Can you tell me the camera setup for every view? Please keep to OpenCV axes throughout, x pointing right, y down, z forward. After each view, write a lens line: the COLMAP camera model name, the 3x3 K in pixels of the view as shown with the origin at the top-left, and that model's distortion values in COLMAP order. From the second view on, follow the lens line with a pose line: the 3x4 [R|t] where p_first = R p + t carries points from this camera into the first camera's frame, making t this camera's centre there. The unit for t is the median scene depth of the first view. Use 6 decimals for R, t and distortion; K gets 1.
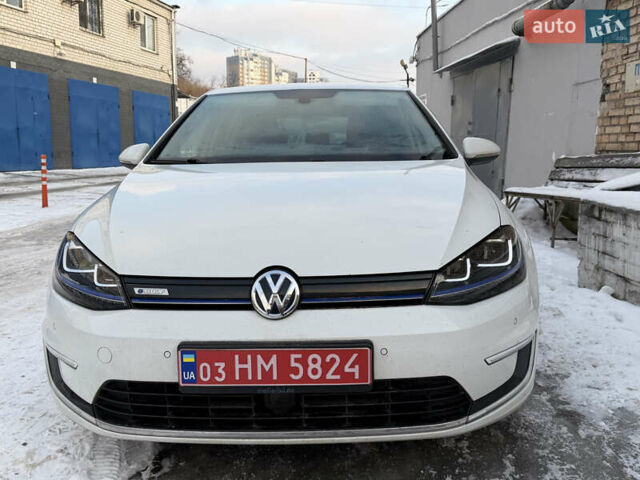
lens RADIAL K [[582.1, 0, 320.0], [0, 582.1, 240.0], [0, 0, 1]] dist [-0.009848, -0.008052]
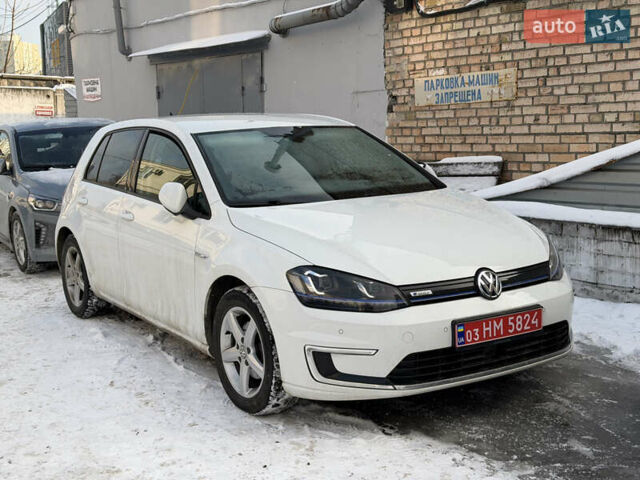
lens RADIAL K [[863.7, 0, 320.0], [0, 863.7, 240.0], [0, 0, 1]] dist [0.034083, 0.024249]
pose [[0.834166, -0.081892, 0.545399, -1.710839], [0.100633, 0.994913, -0.004528, -0.065008], [-0.542254, 0.058662, 0.838164, -0.752537]]
